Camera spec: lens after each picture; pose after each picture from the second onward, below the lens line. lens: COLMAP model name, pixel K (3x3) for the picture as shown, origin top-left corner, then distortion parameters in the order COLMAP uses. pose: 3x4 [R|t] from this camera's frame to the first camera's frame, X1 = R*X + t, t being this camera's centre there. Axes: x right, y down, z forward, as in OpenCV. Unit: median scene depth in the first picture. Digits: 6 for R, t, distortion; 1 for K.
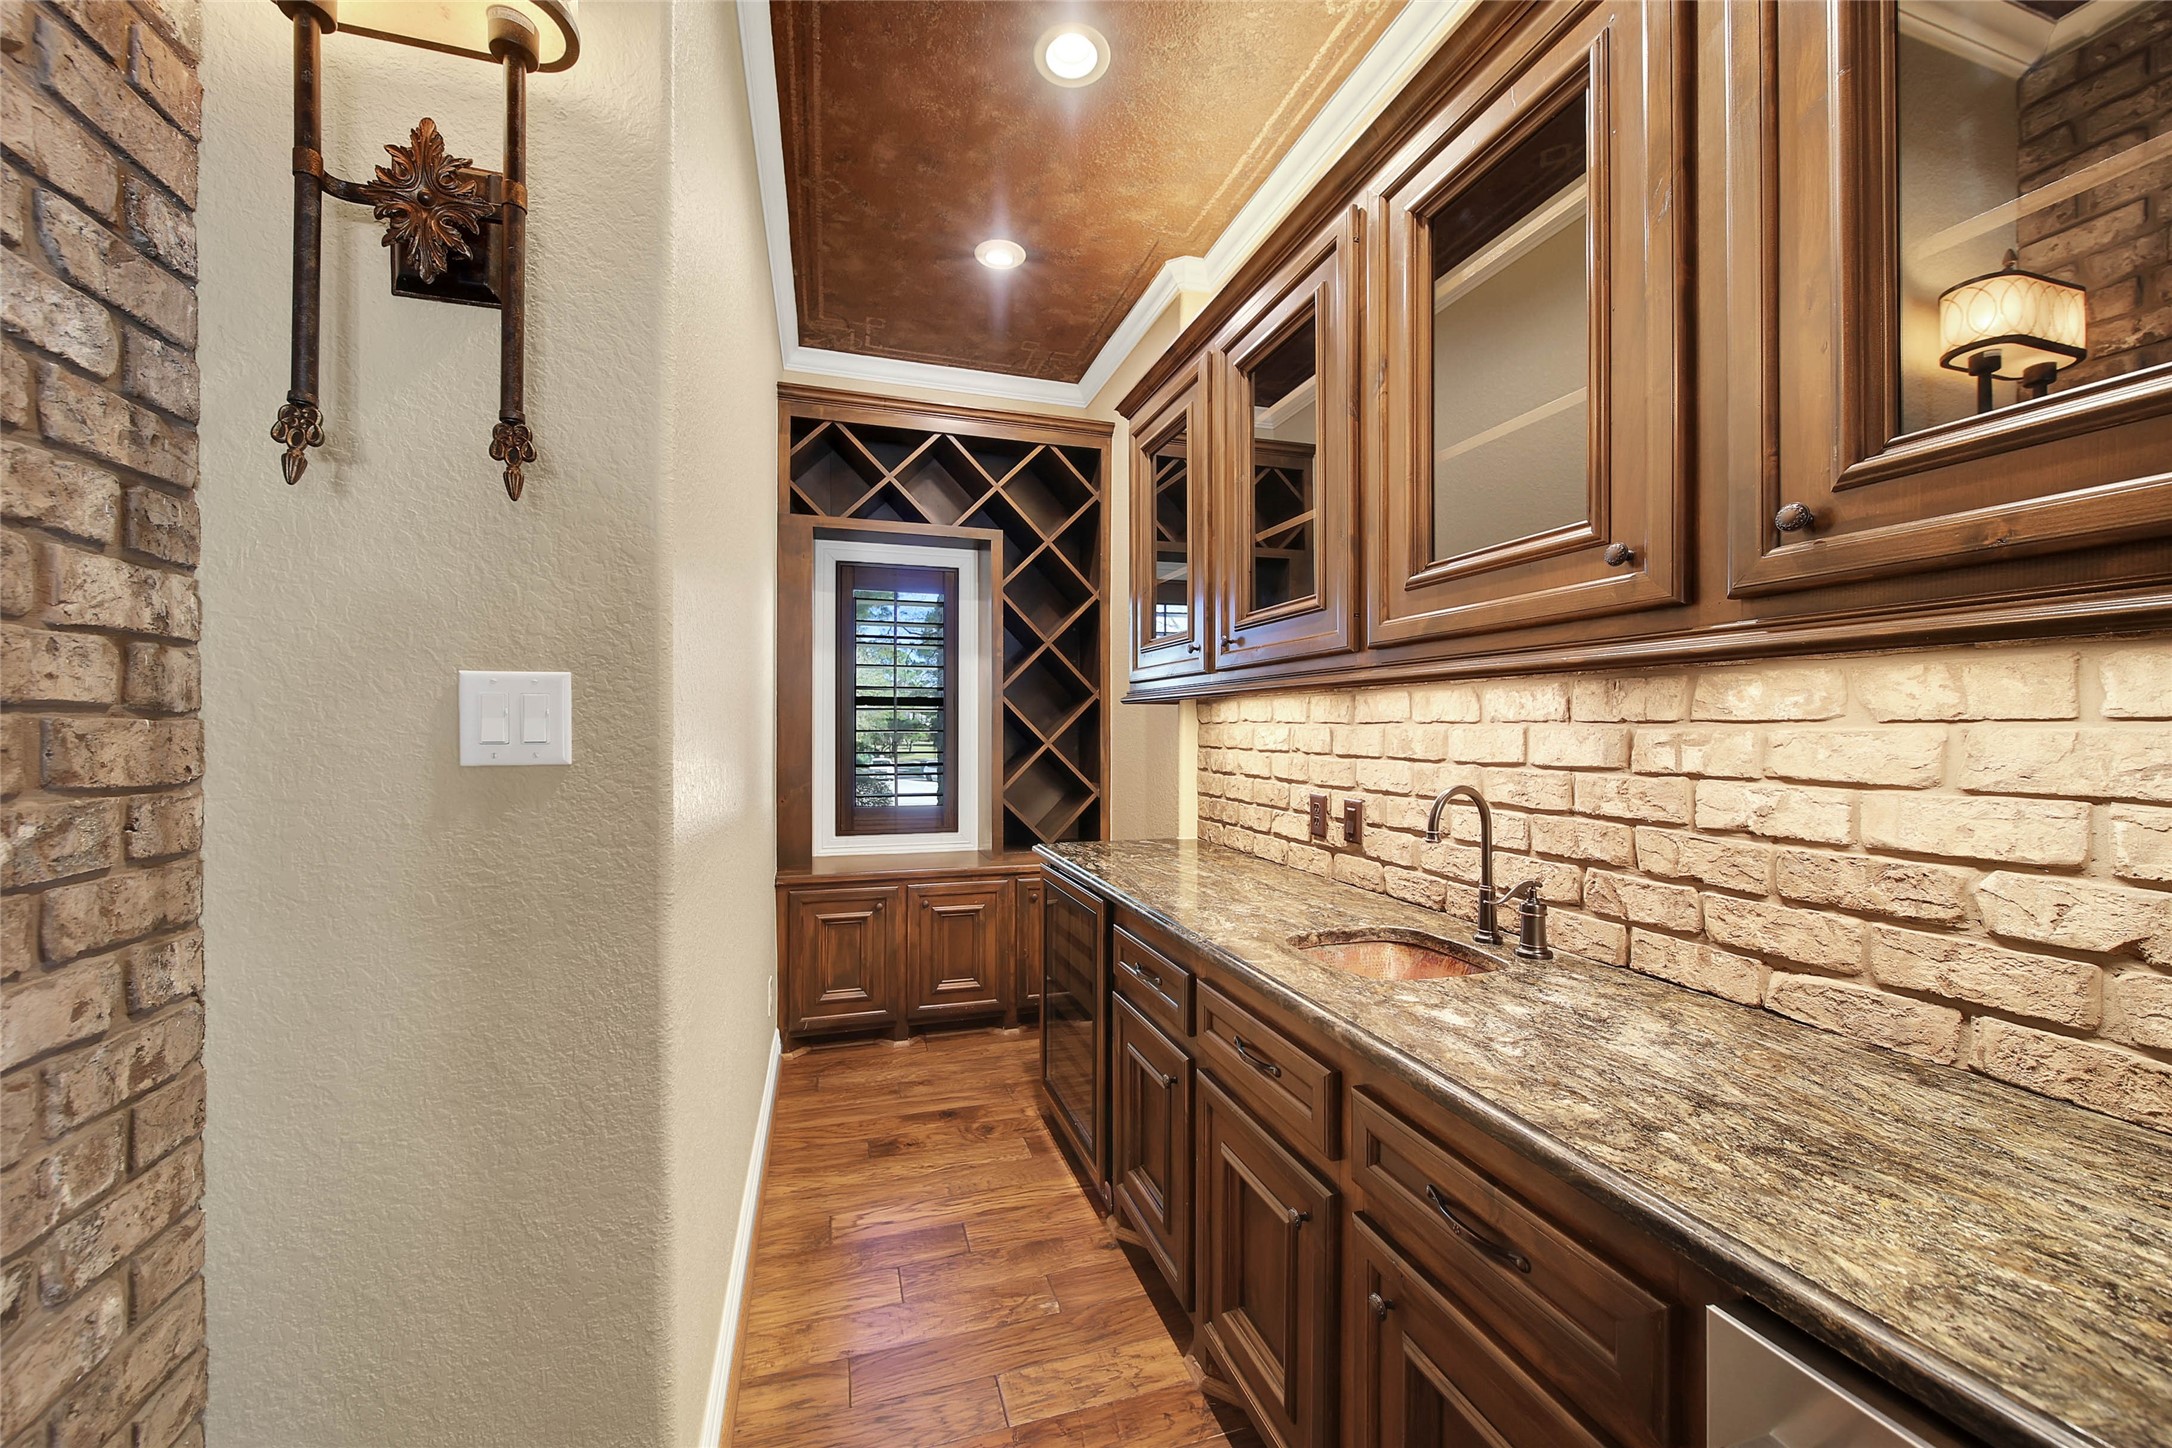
lens RADIAL K [[797.4, 0, 1047.9], [0, 797.4, 725.7], [0, 0, 1]] dist [-0.001811, -0.000943]
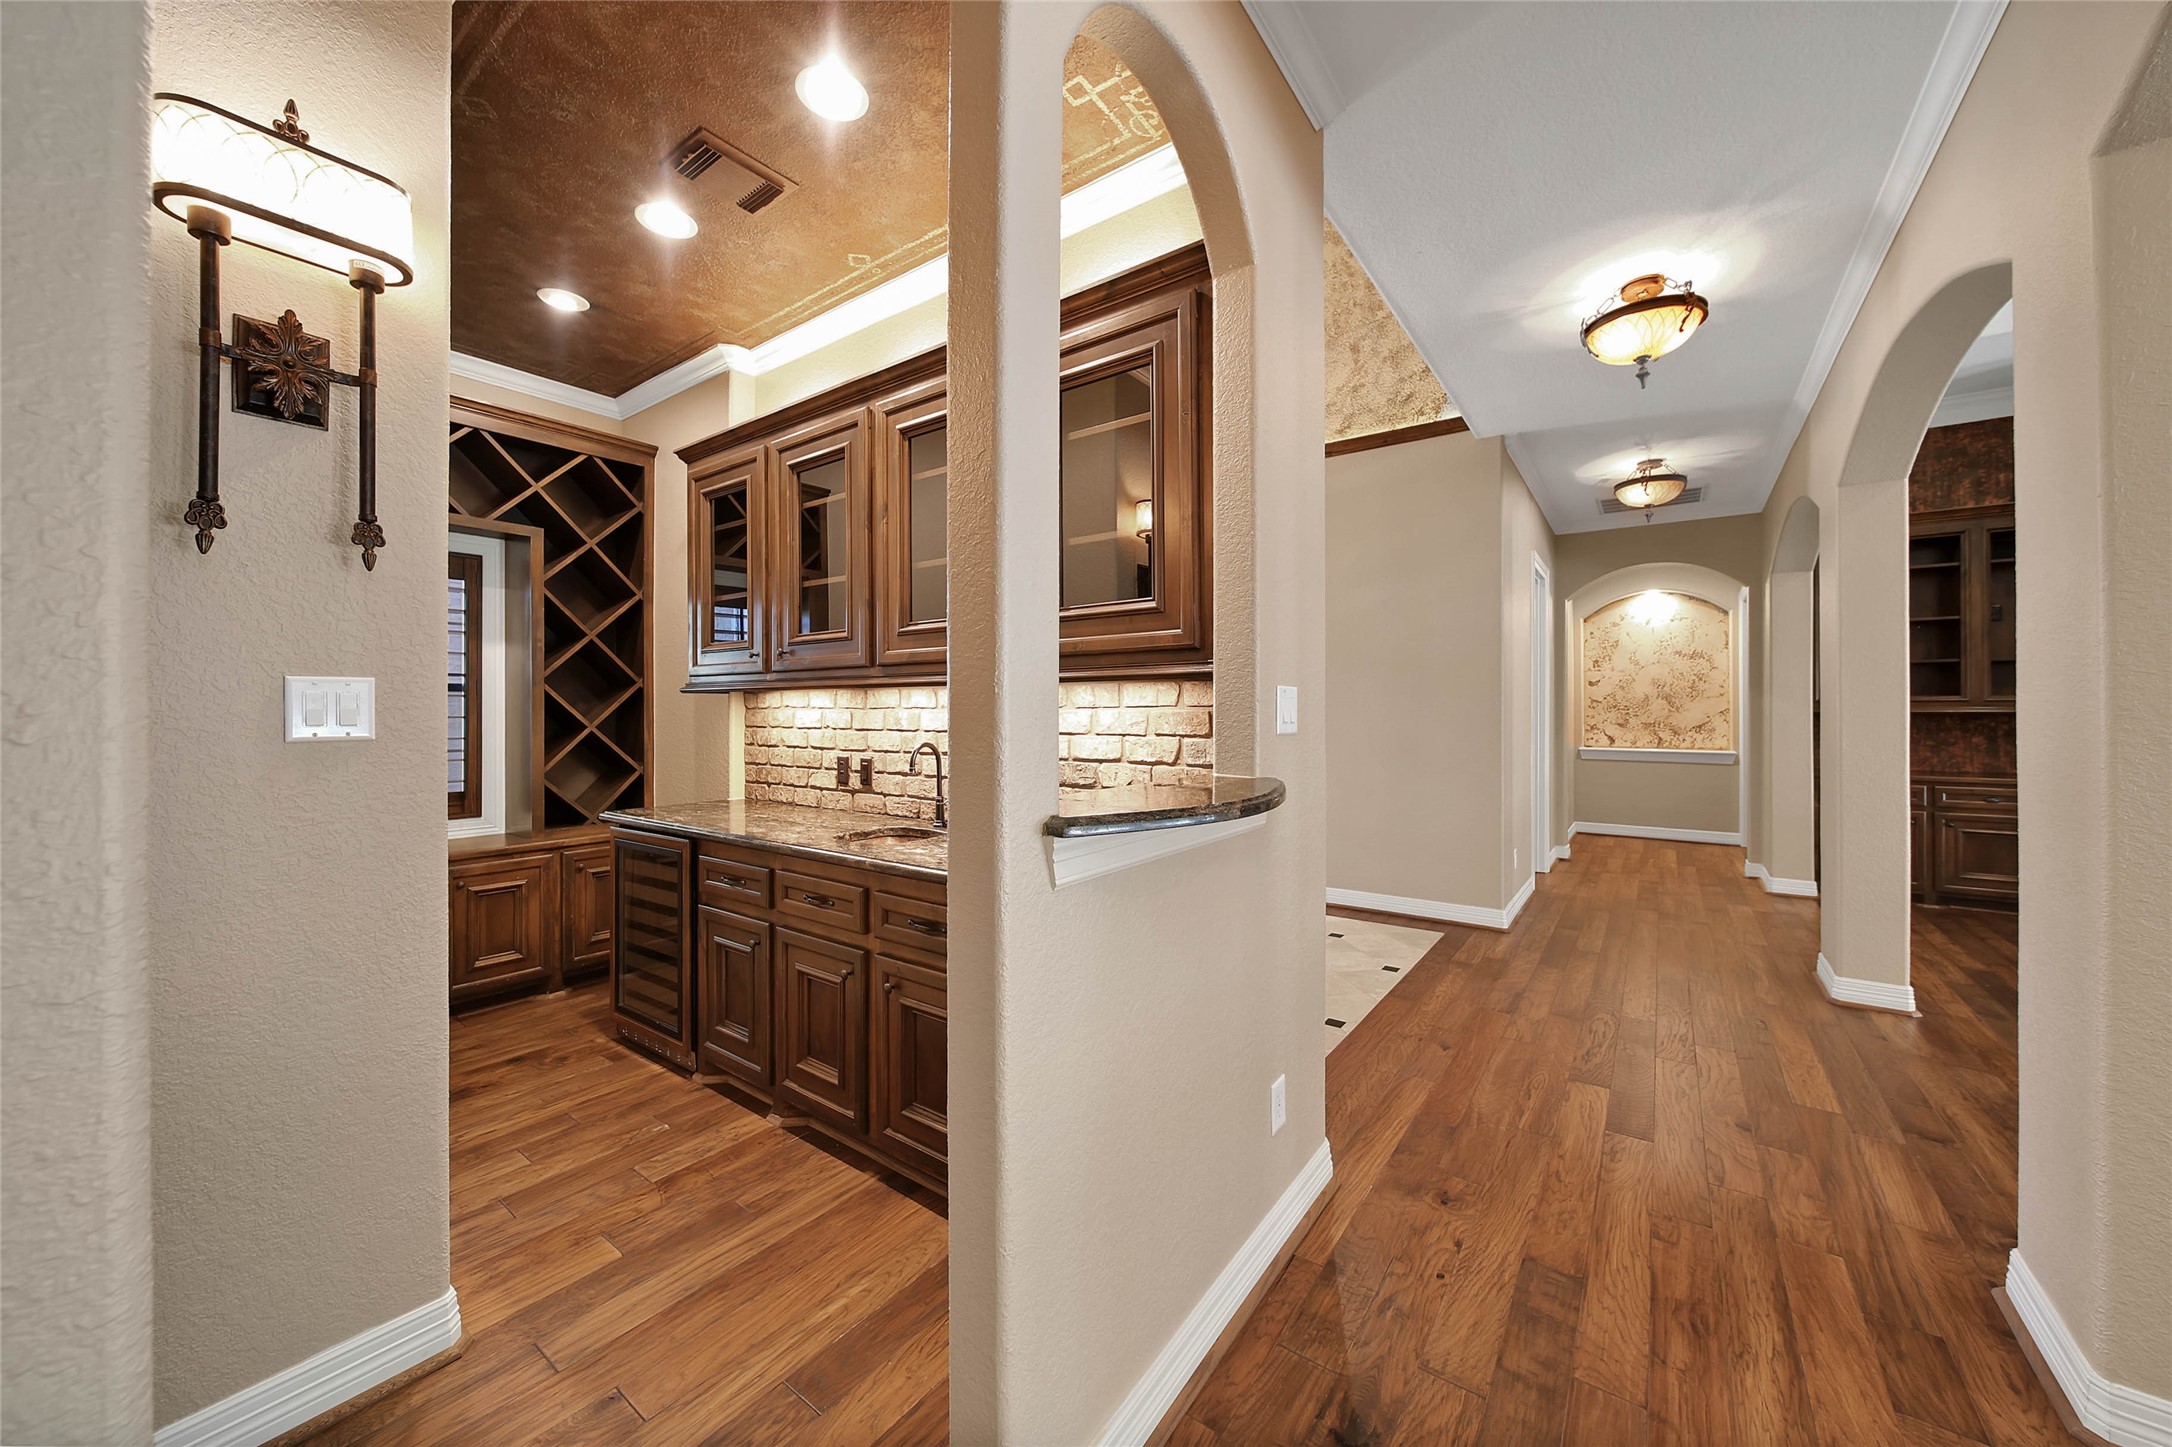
lens RADIAL K [[797.4, 0, 1077.9], [0, 797.4, 710.8], [0, 0, 1]] dist [-0.001811, -0.000943]
pose [[0.797335, -0.005611, 0.603511, -0.204046], [0.004273, 0.999984, 0.003651, -0.002348], [-0.603522, -0.000332, 0.797346, -0.443670]]
